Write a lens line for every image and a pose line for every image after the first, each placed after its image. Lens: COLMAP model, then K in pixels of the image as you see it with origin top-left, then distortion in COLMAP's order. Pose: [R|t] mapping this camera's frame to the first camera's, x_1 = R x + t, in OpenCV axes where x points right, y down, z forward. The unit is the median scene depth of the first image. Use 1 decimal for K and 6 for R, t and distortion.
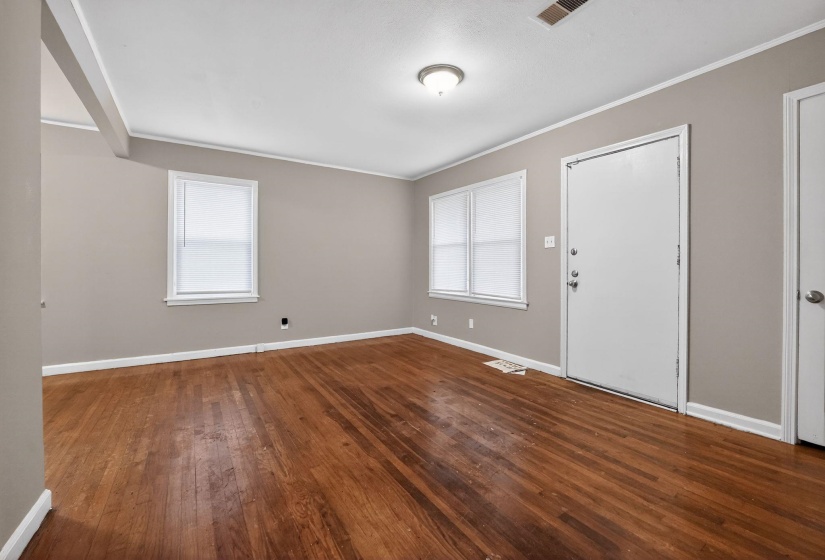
lens RADIAL K [[344.4, 0, 414.2], [0, 344.4, 272.5], [0, 0, 1]] dist [-0.022911, 0.000196]
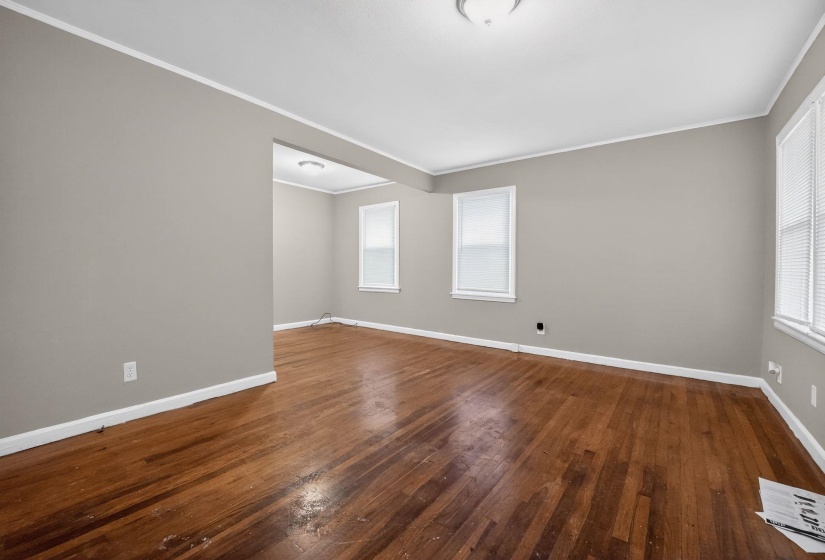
lens RADIAL K [[344.4, 0, 414.2], [0, 344.4, 272.5], [0, 0, 1]] dist [-0.022911, 0.000196]
pose [[0.332188, 0.012665, -0.943128, 0.554625], [-0.023890, 0.999702, 0.005010, -0.004408], [0.942910, 0.020867, 0.332392, 0.489049]]
